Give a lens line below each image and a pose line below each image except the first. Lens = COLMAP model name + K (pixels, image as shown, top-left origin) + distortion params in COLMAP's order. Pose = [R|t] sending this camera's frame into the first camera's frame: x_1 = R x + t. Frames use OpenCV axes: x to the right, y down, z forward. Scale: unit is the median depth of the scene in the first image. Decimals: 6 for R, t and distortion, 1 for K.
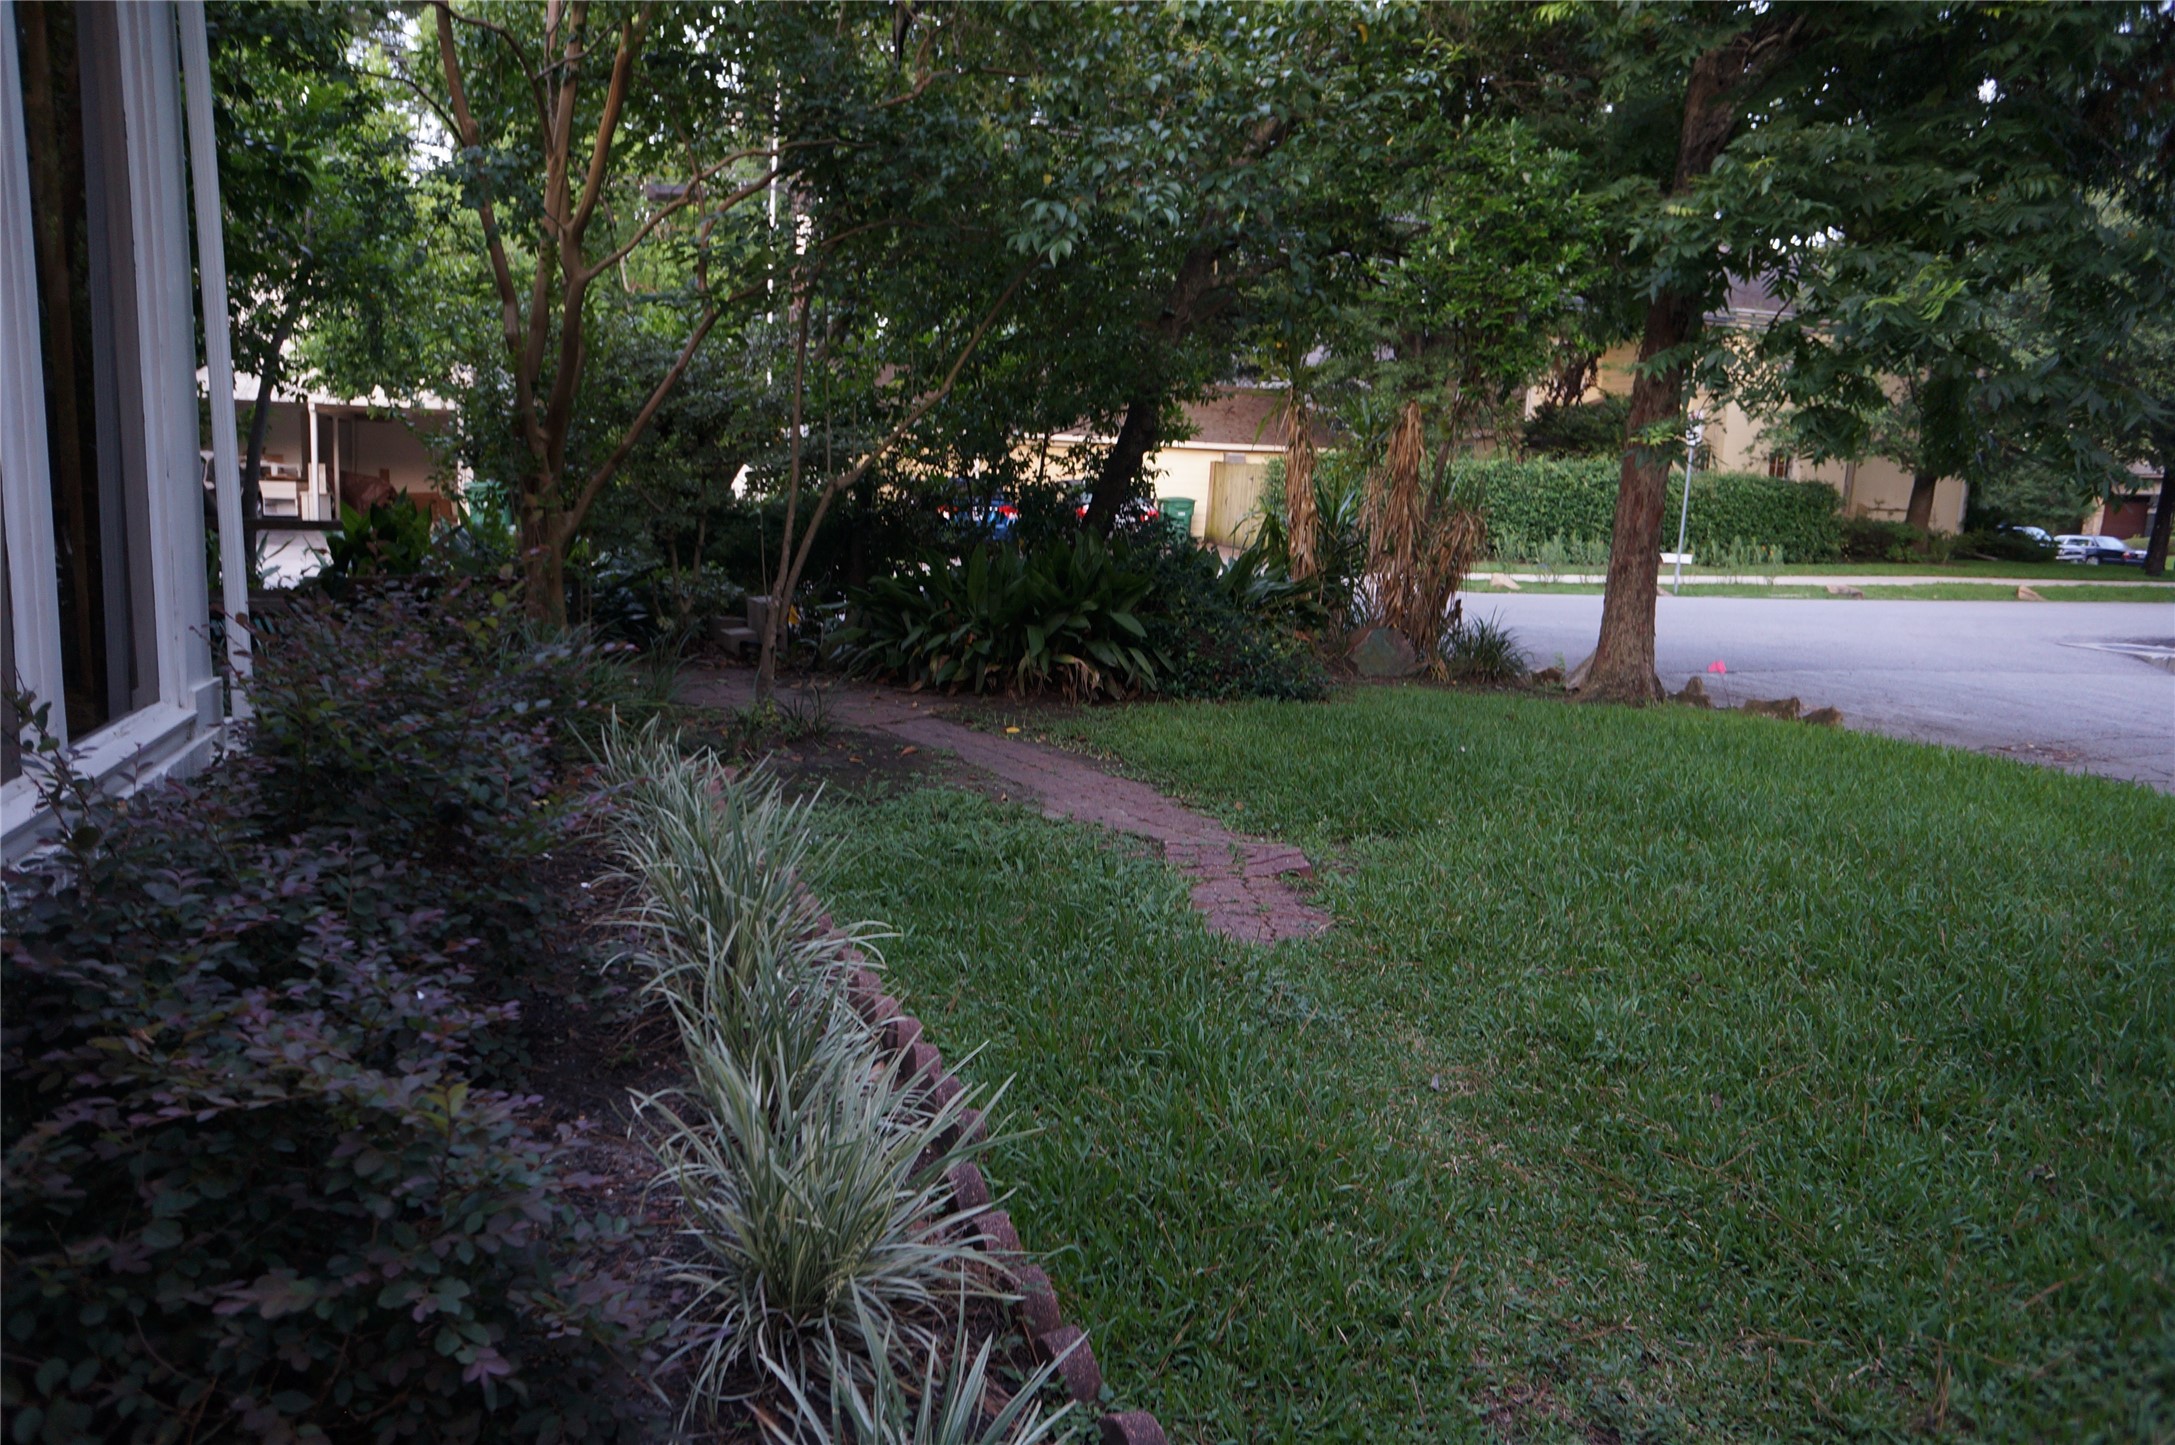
lens RADIAL K [[1454.1, 0, 1087.5], [0, 1454.1, 722.5], [0, 0, 1]] dist [-0.002986, 0.000945]
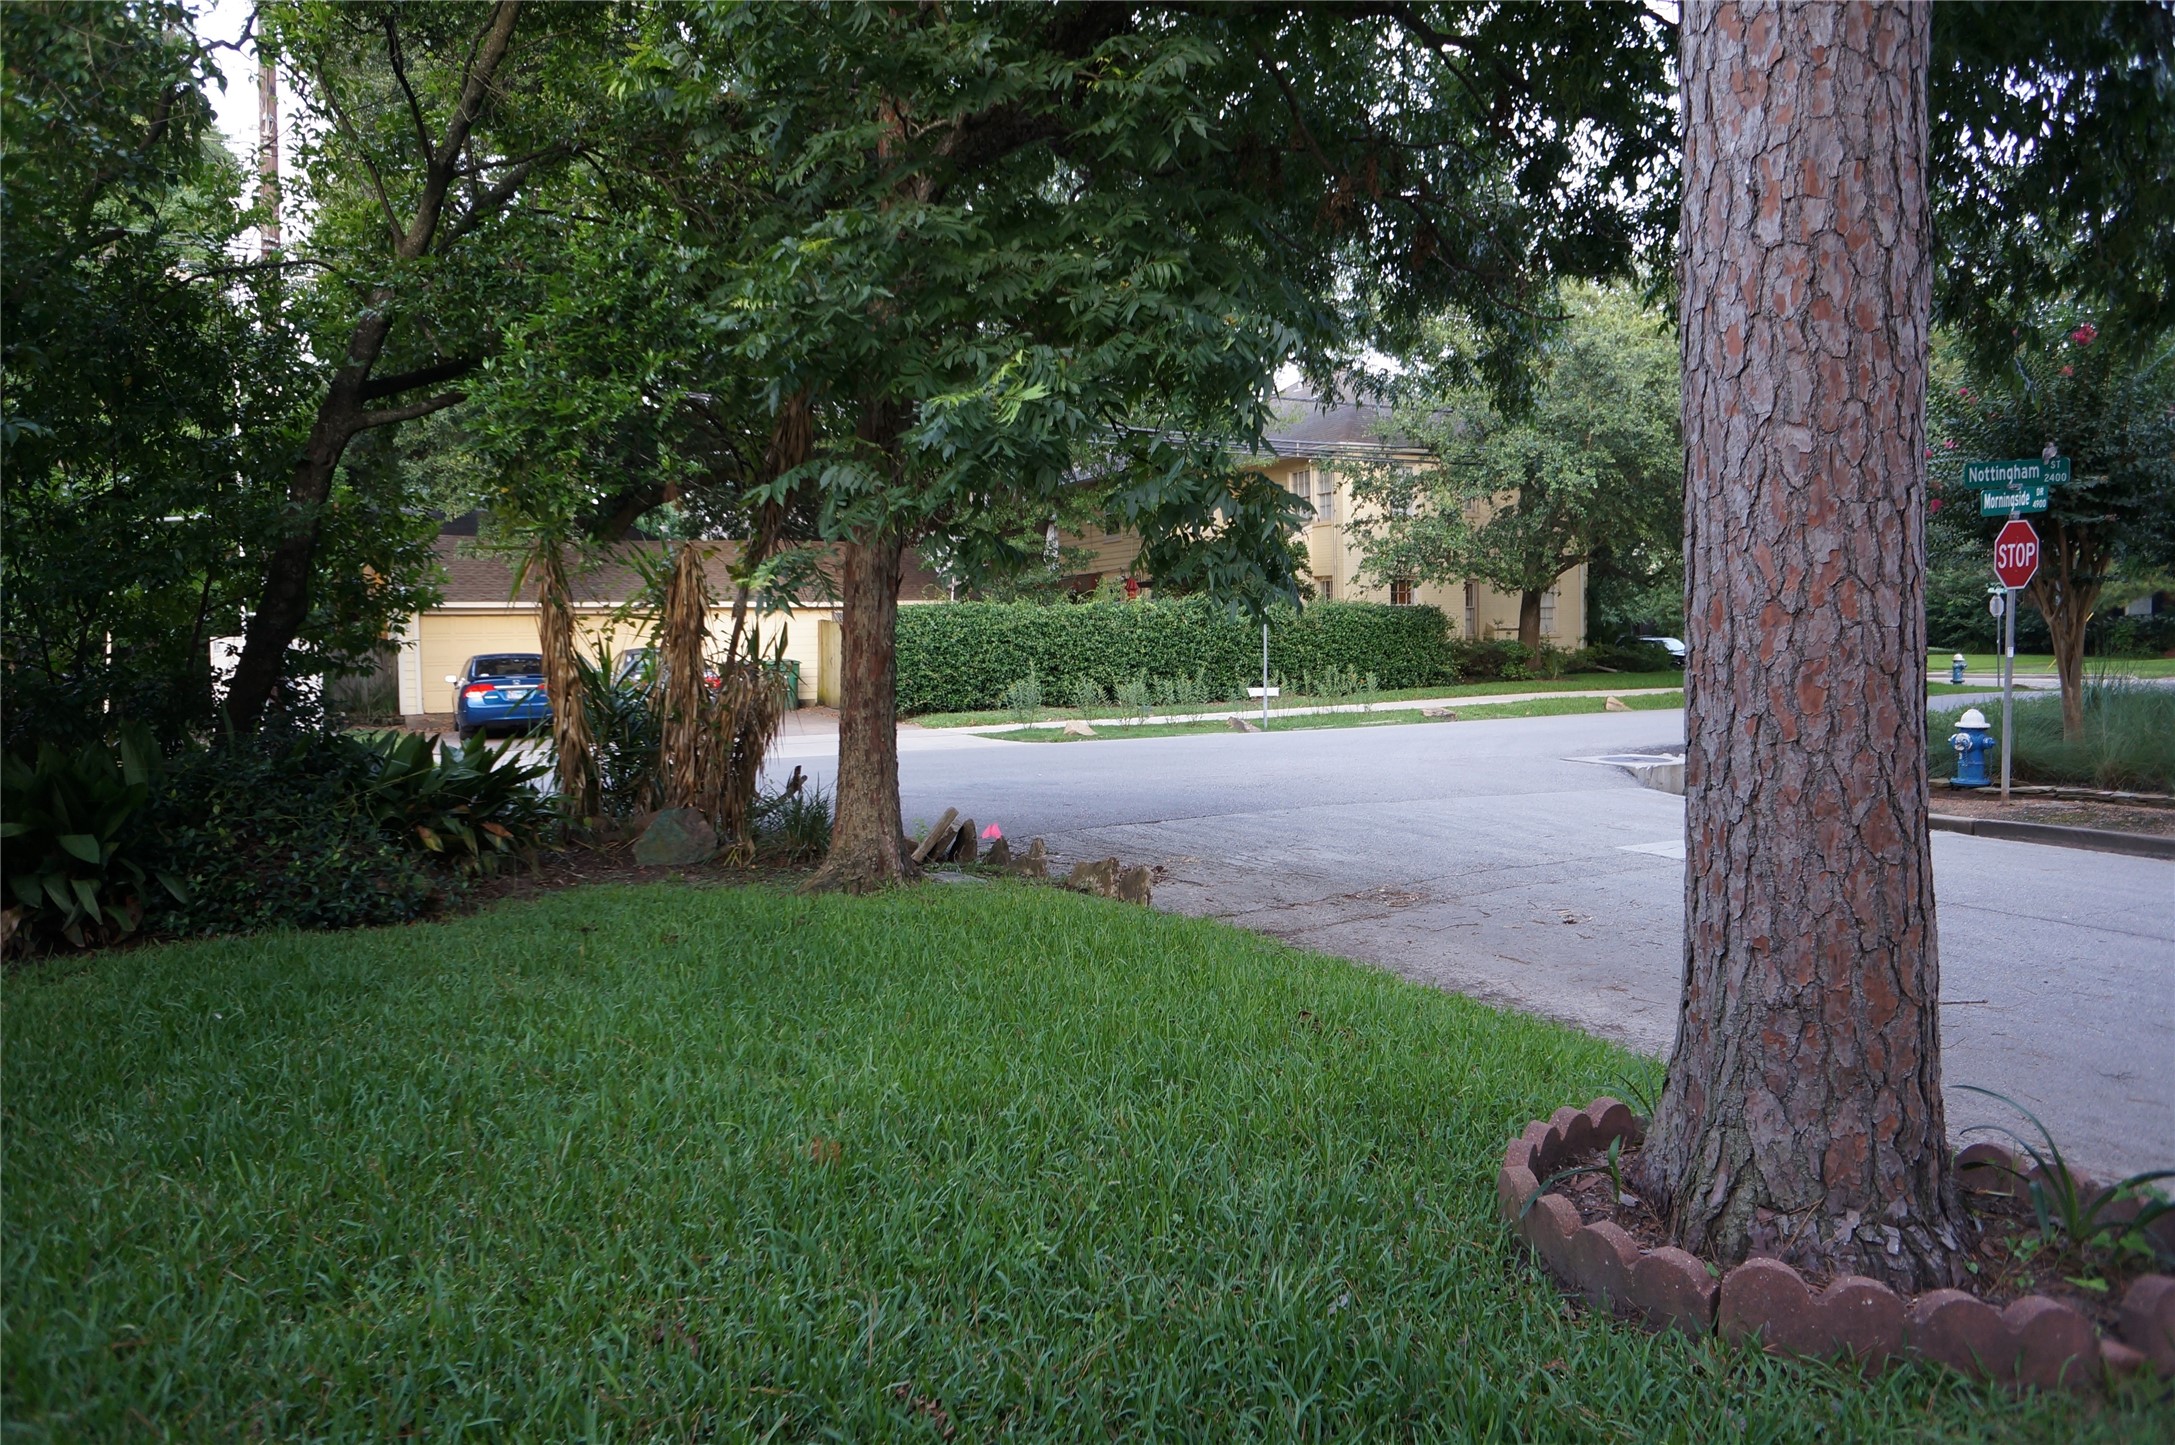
lens RADIAL K [[1454.1, 0, 1087.5], [0, 1454.1, 722.5], [0, 0, 1]] dist [-0.002986, 0.000945]
pose [[0.988523, -0.065894, 0.135943, 0.148147], [0.079829, 0.991806, -0.099737, -0.004835], [-0.128257, 0.109445, 0.985683, 0.055387]]
